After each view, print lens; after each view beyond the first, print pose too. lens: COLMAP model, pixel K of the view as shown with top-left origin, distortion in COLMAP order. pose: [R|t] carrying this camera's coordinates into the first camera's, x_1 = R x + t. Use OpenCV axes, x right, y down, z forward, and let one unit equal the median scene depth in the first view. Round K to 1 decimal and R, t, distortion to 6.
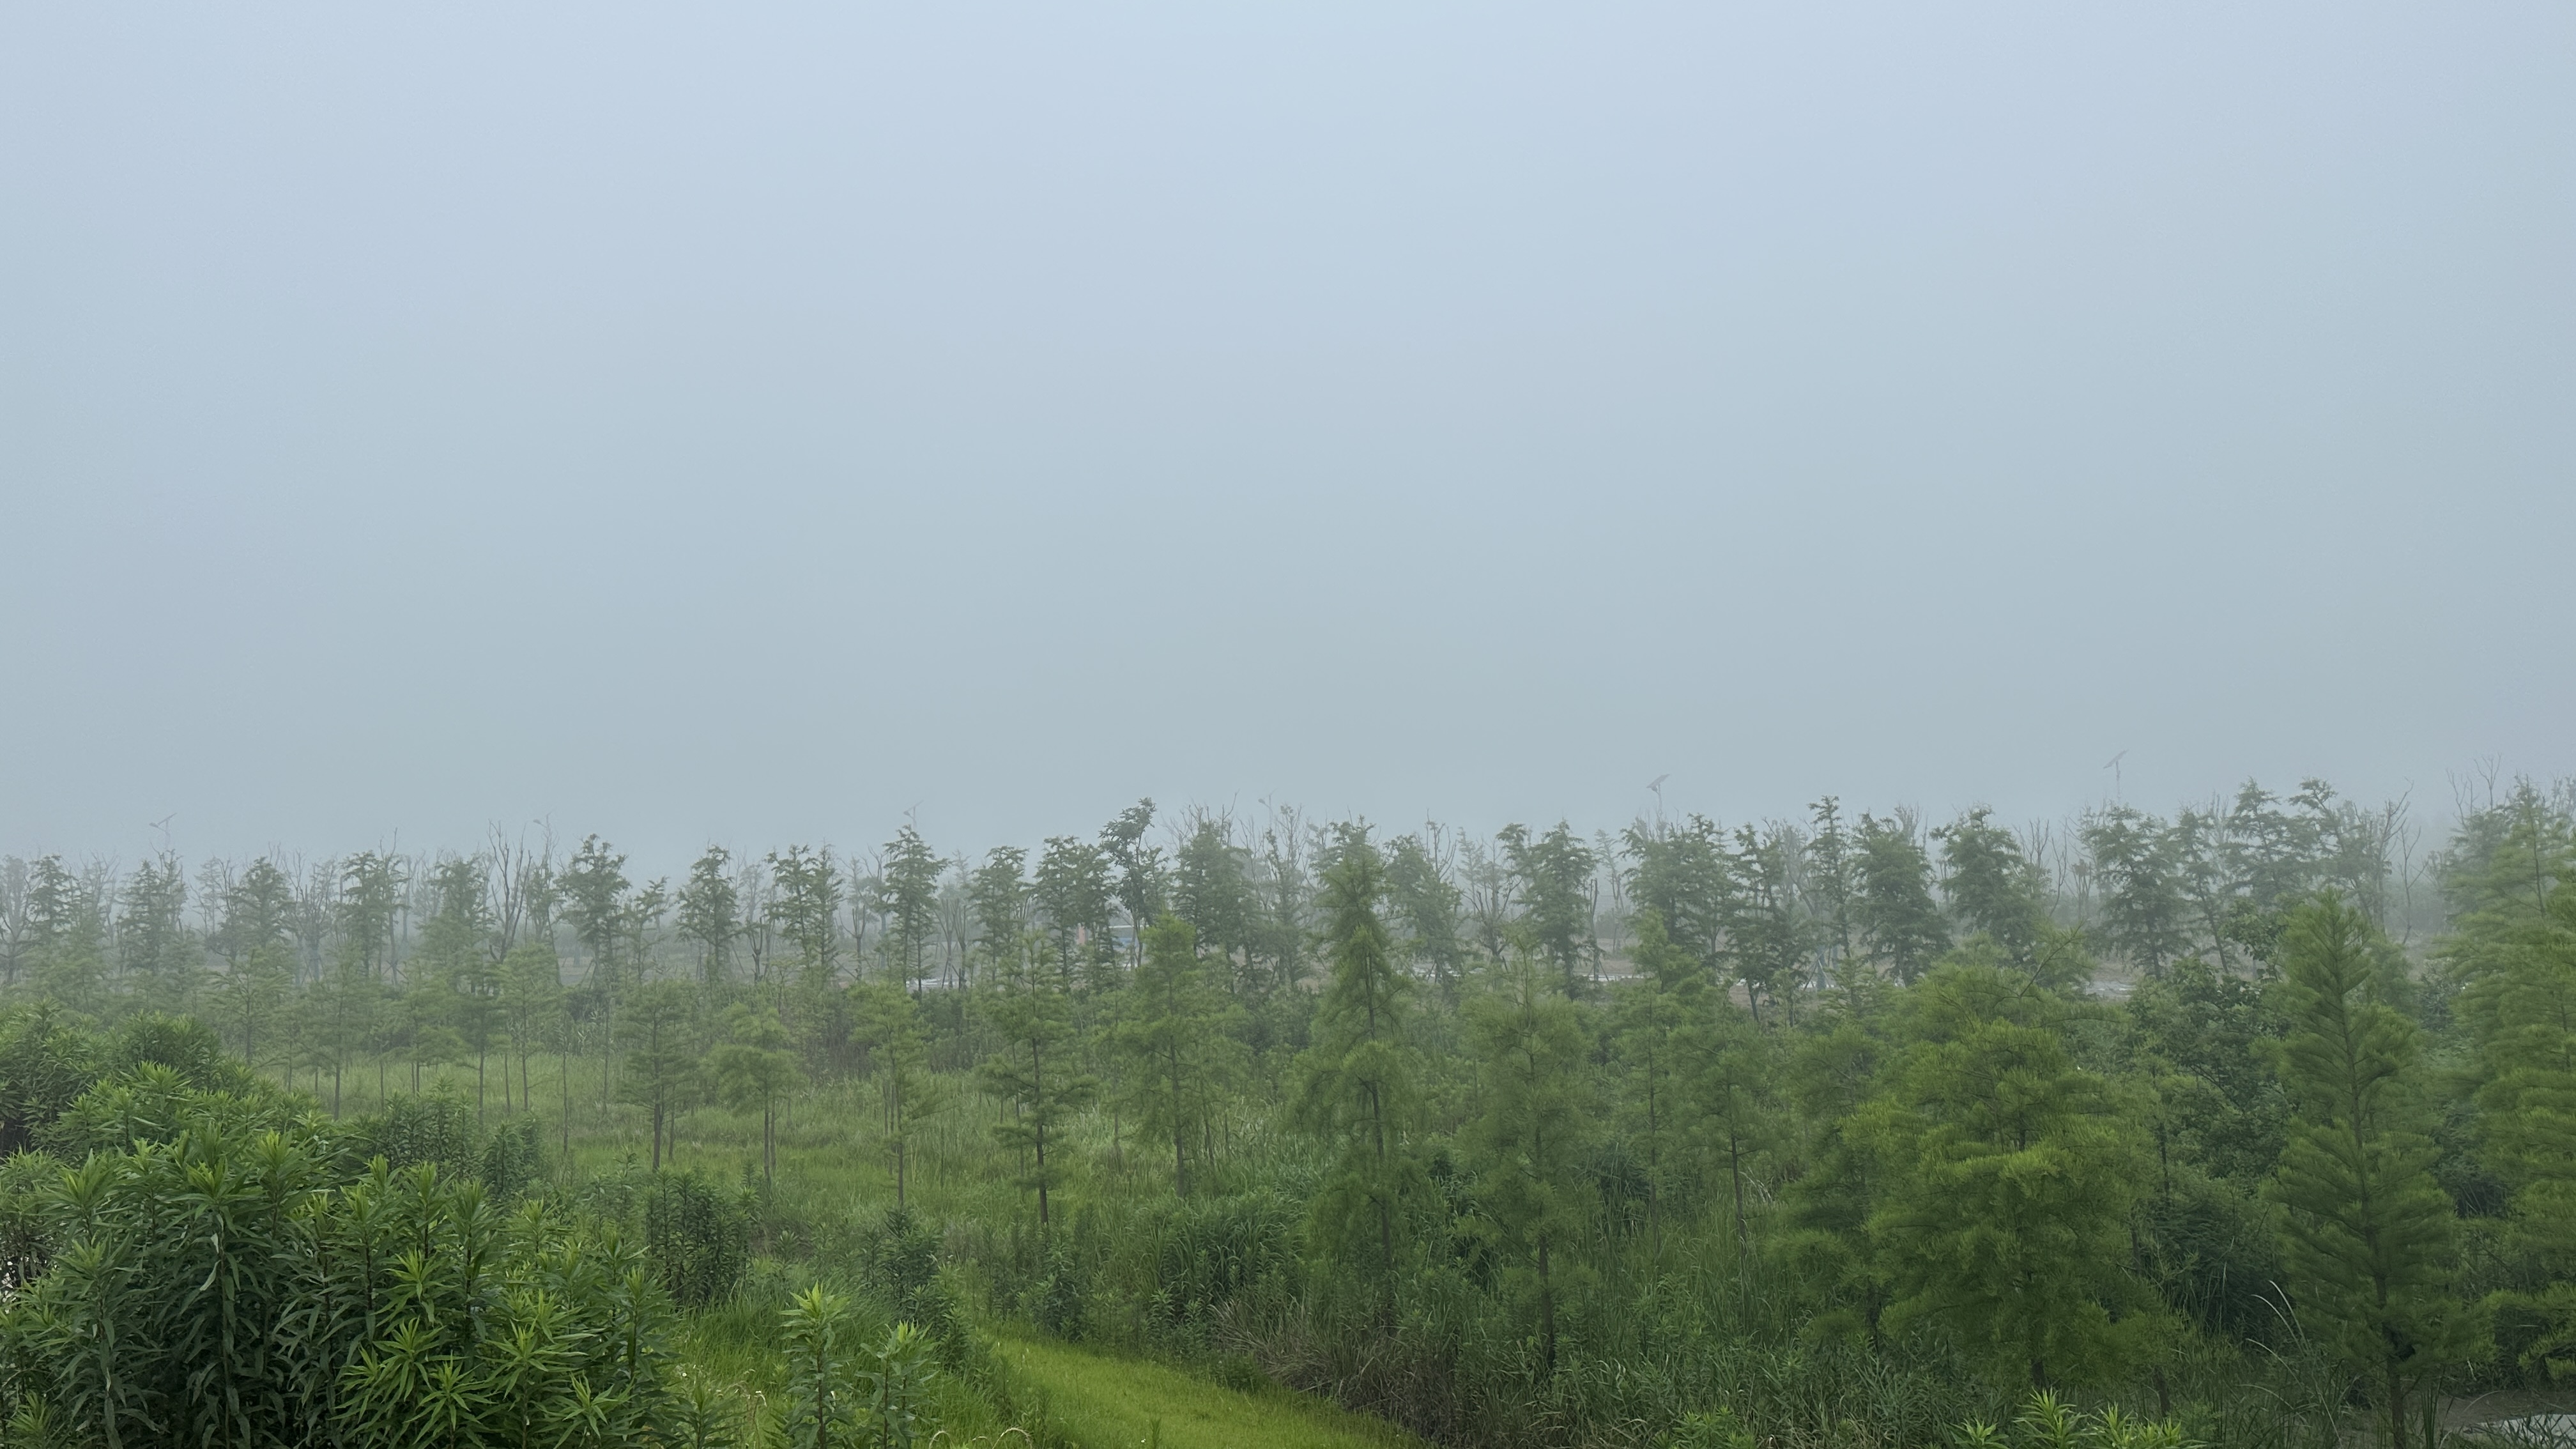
lens RADIAL K [[1831.6, 0, 1315.7], [0, 1831.6, 713.0], [0, 0, 1]] dist [0.038214, -0.052277]
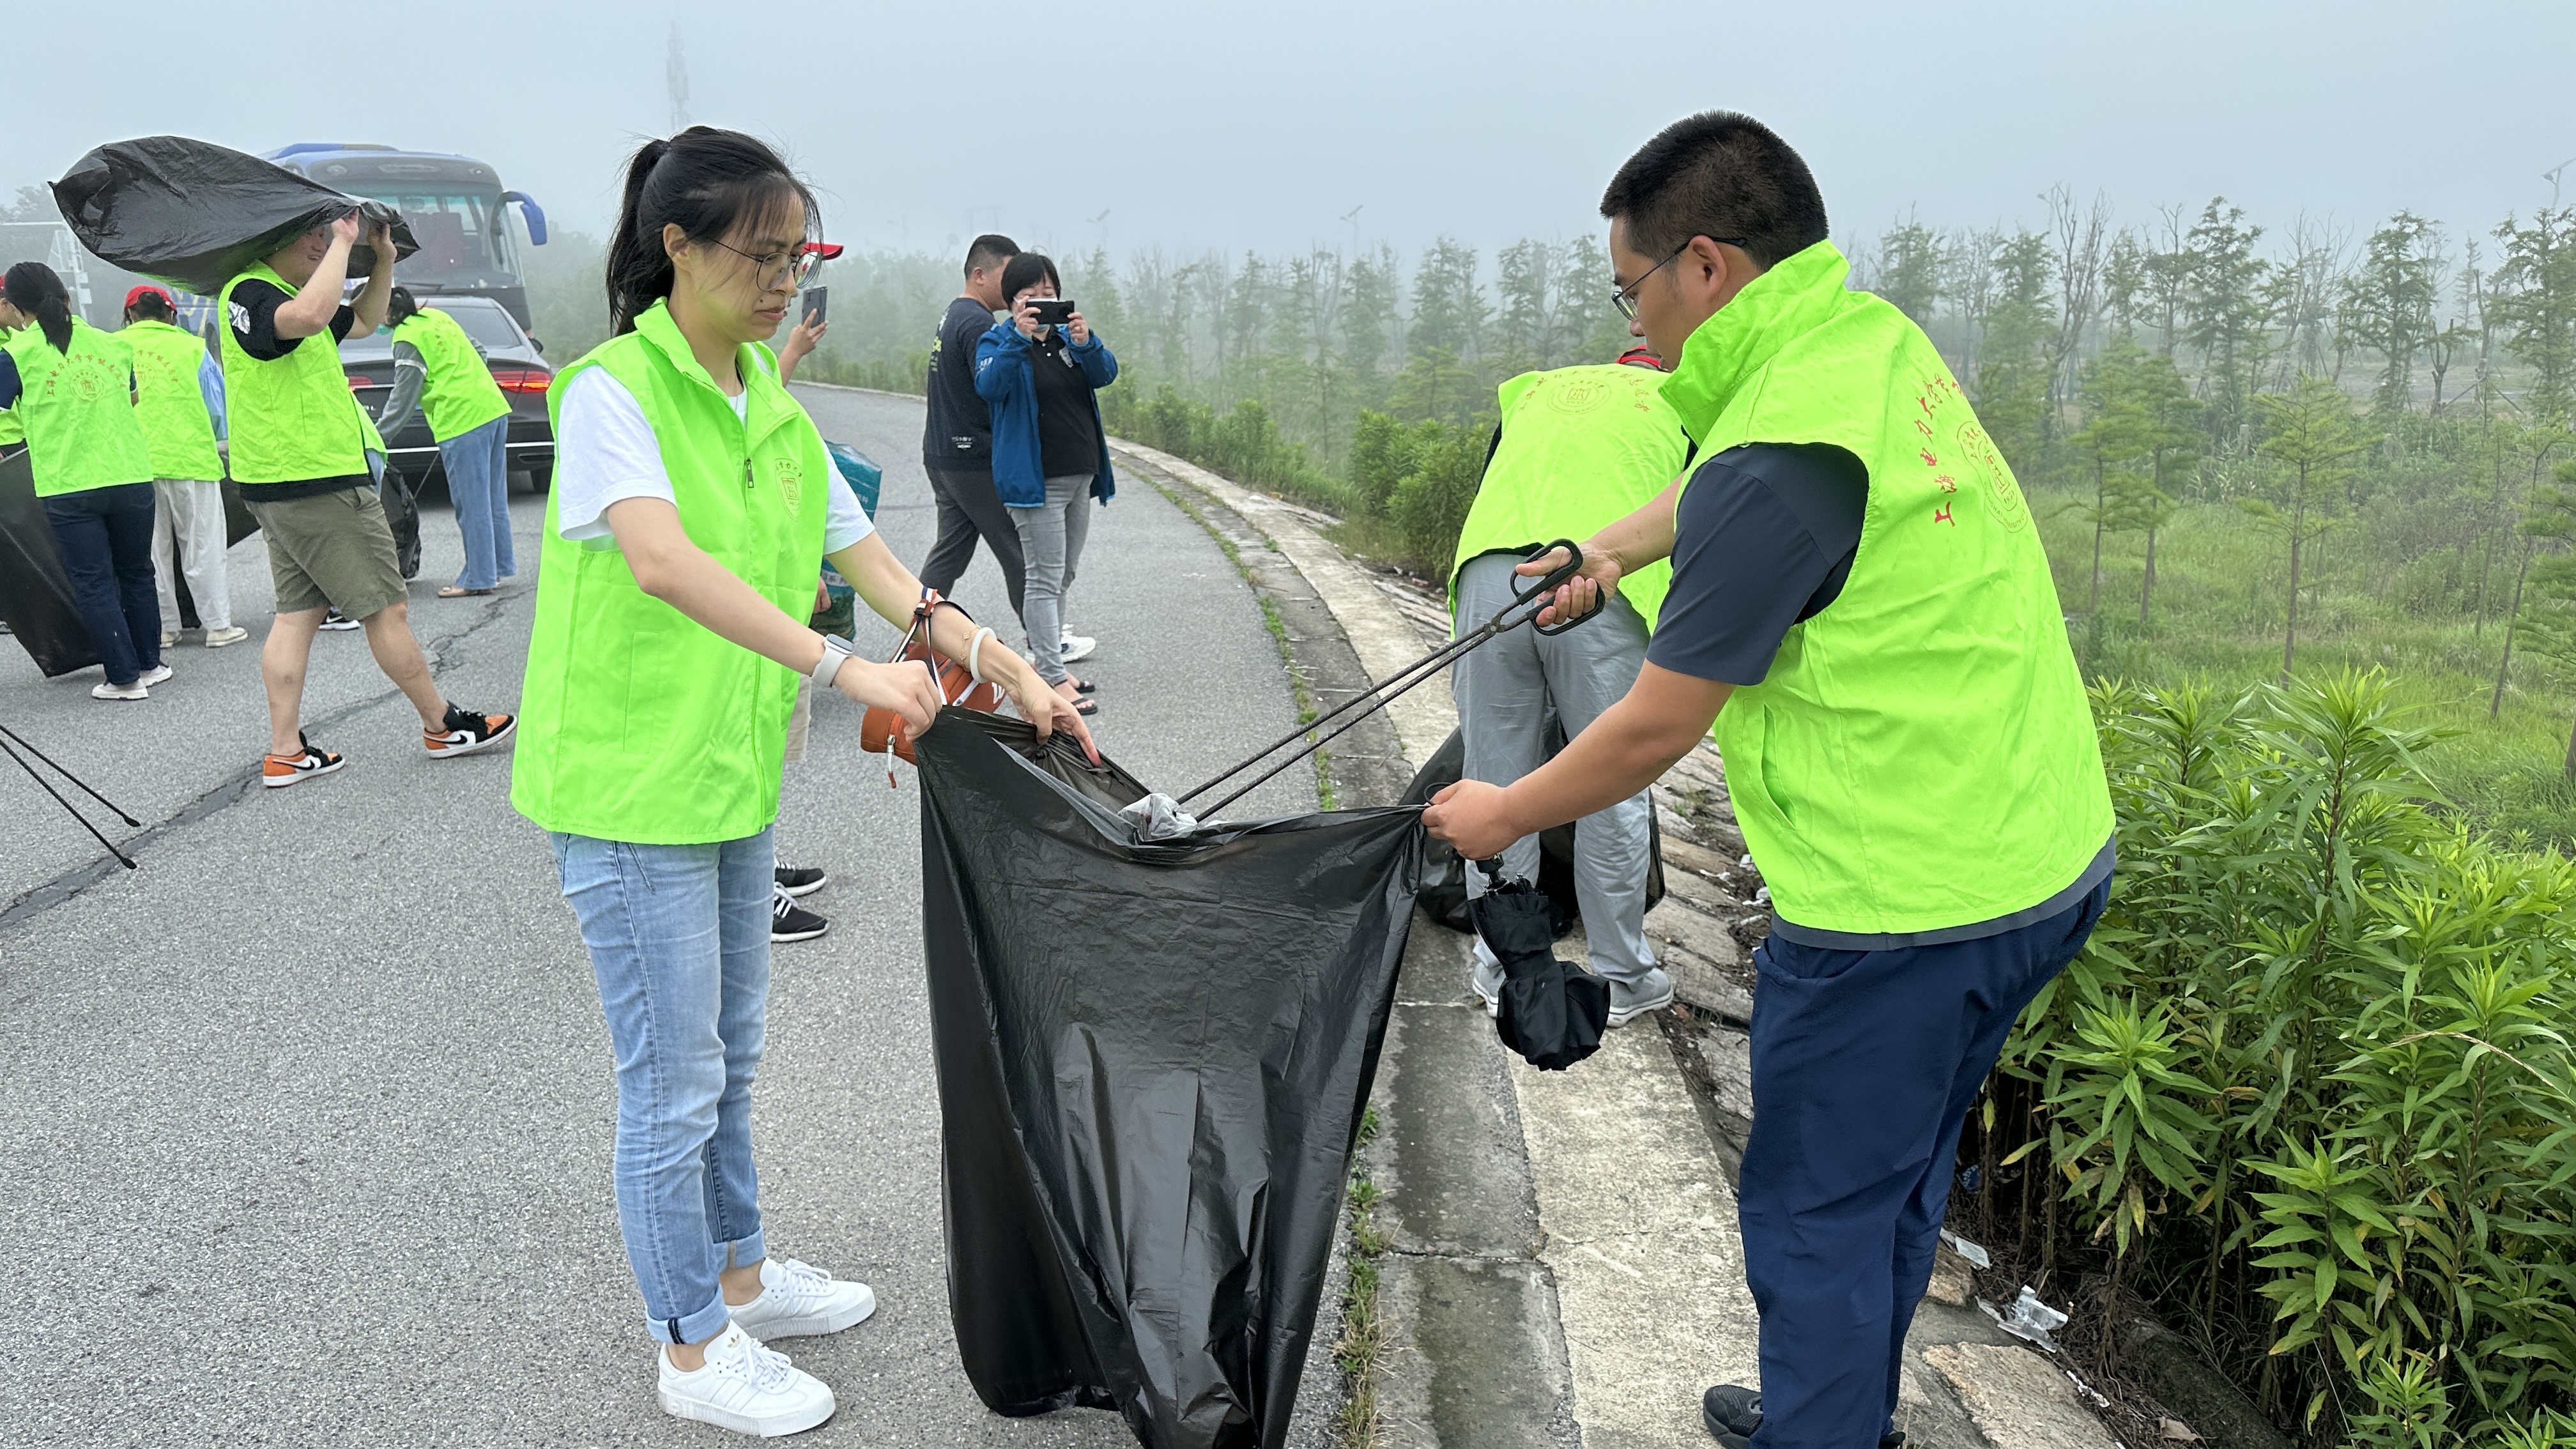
lens RADIAL K [[1831.6, 0, 1261.3], [0, 1831.6, 730.5], [0, 0, 1]] dist [0.038214, -0.052277]
pose [[0.725011, 0.175603, -0.665975, -0.144531], [0.050473, 0.950804, 0.305653, 0.024767], [0.686885, -0.255216, 0.680480, 0.190815]]
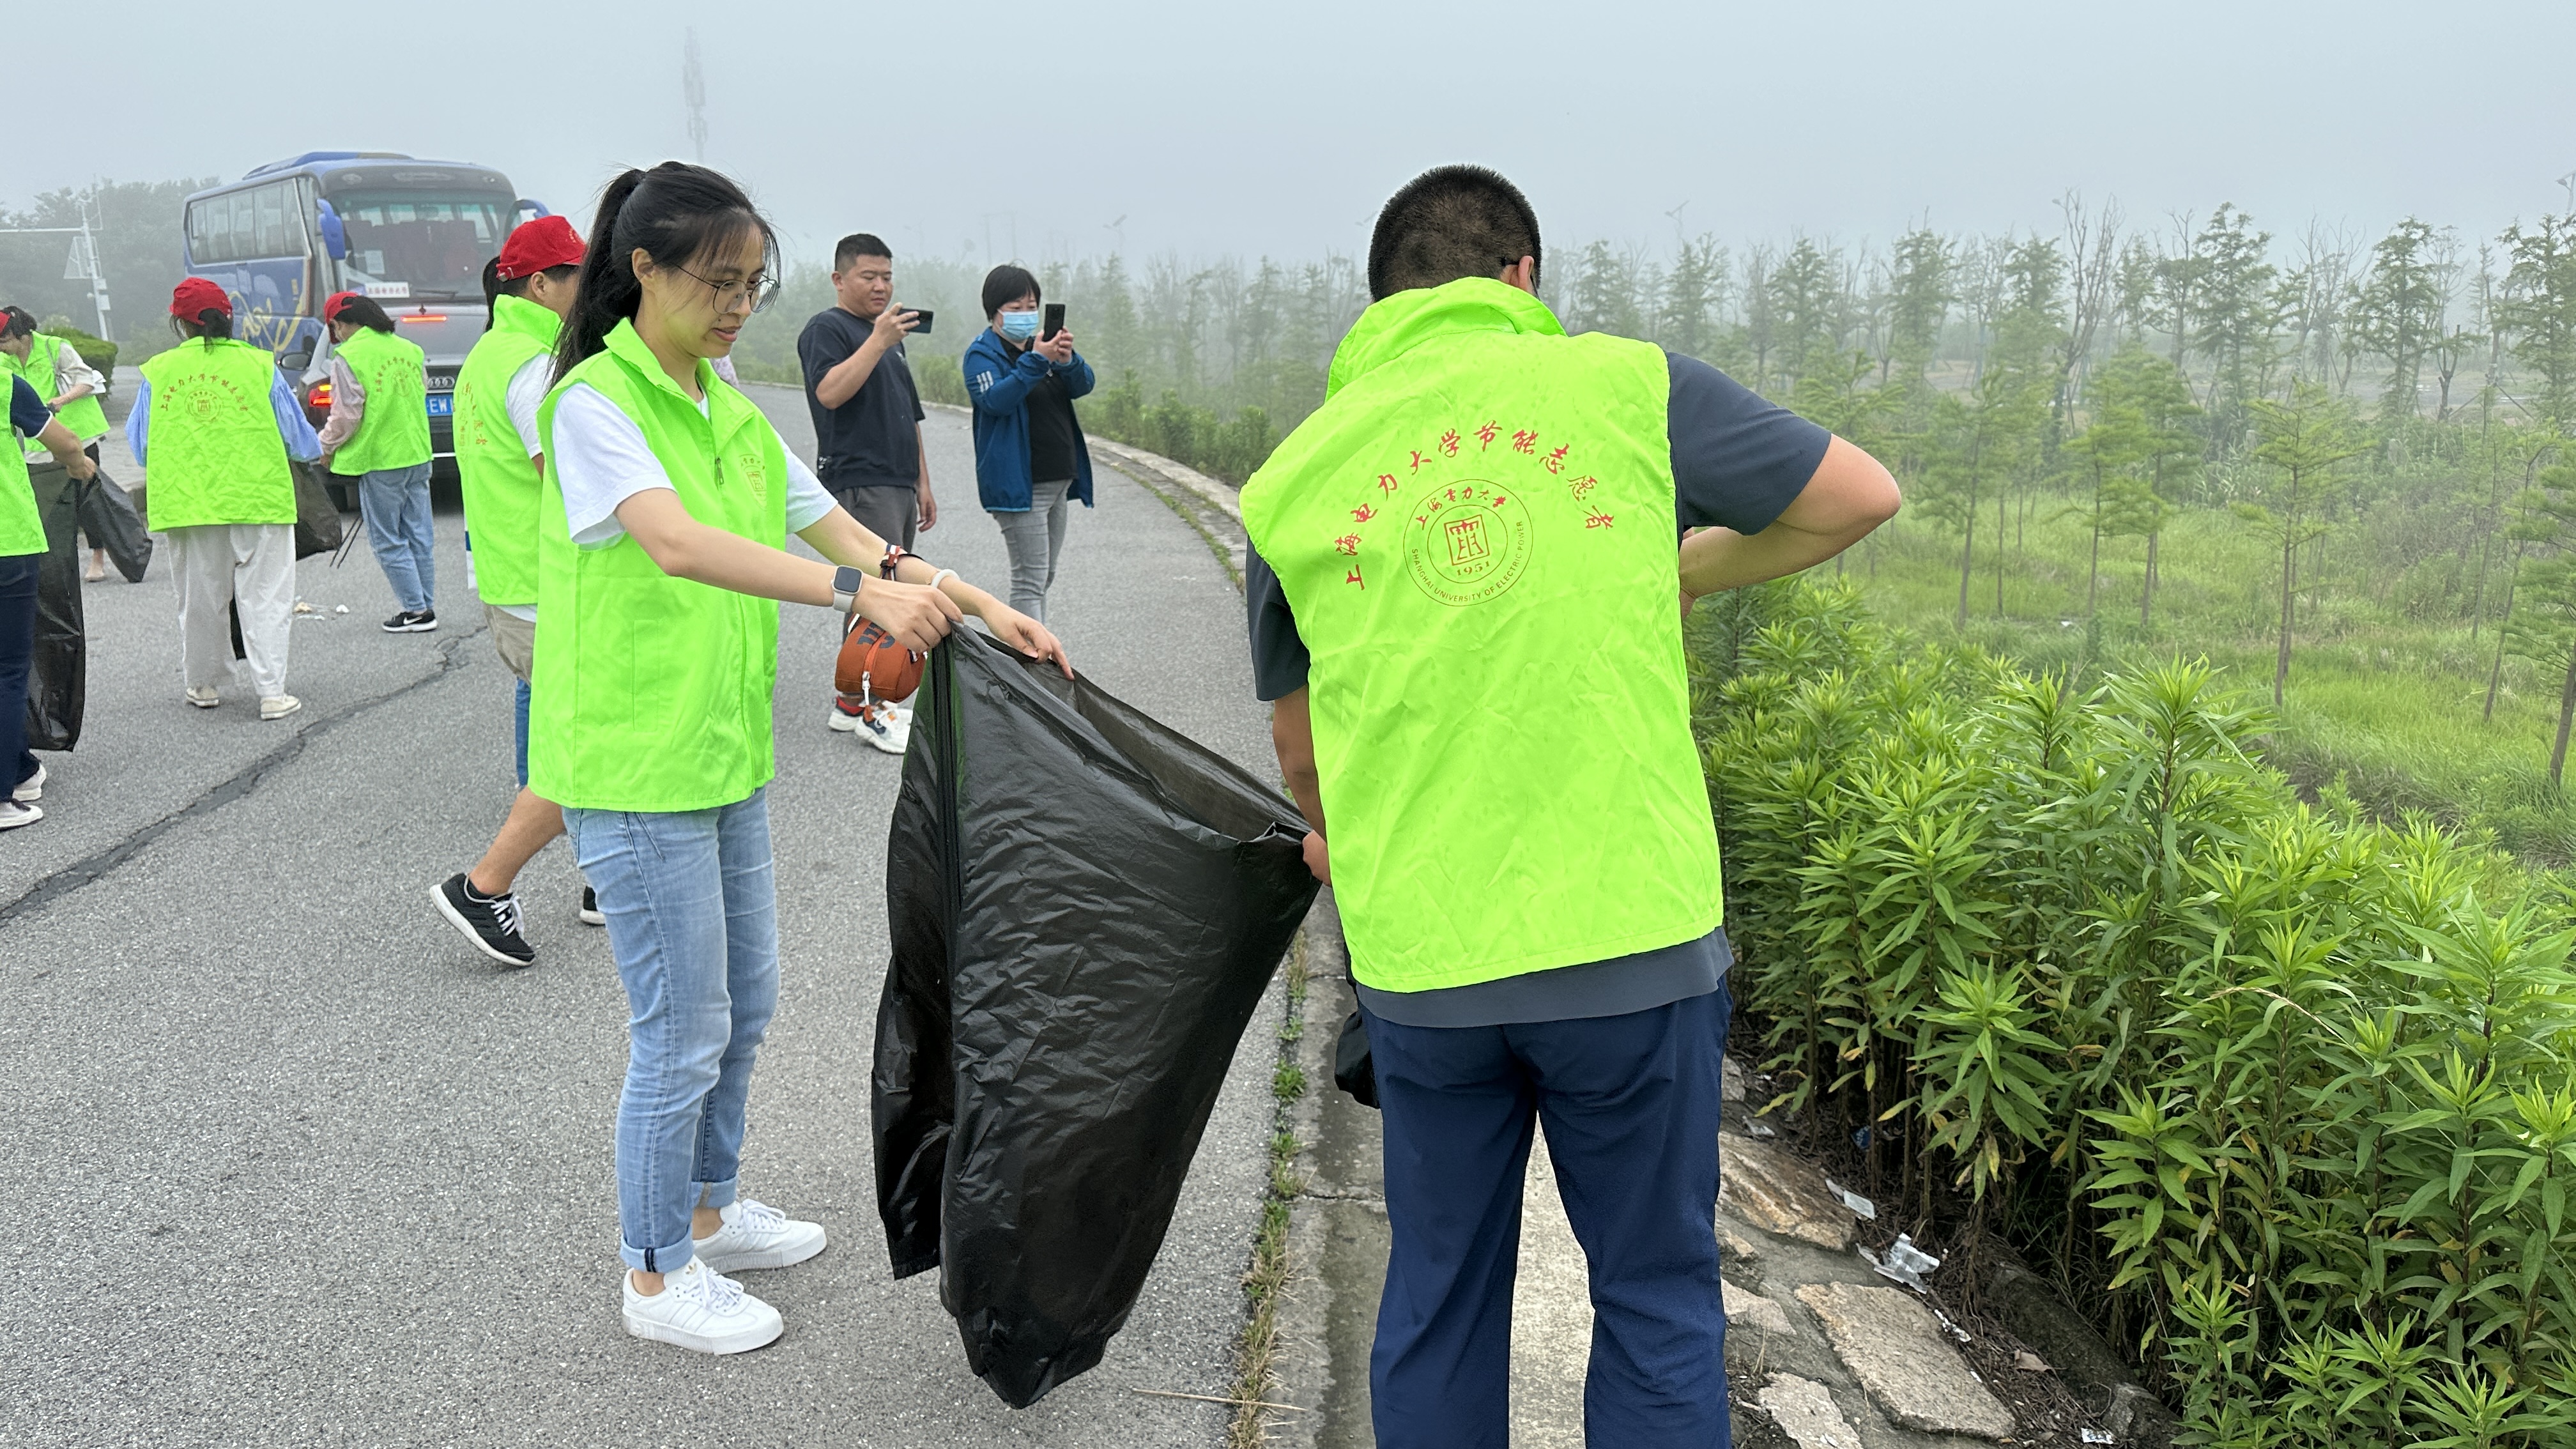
lens RADIAL K [[1831.6, 0, 1276.2], [0, 1831.6, 739.8], [0, 0, 1]] dist [0.038214, -0.052277]
pose [[0.723954, 0.177048, -0.666742, -0.140080], [0.050890, 0.950165, 0.307565, 0.024237], [0.687969, -0.256594, 0.678866, 0.189813]]
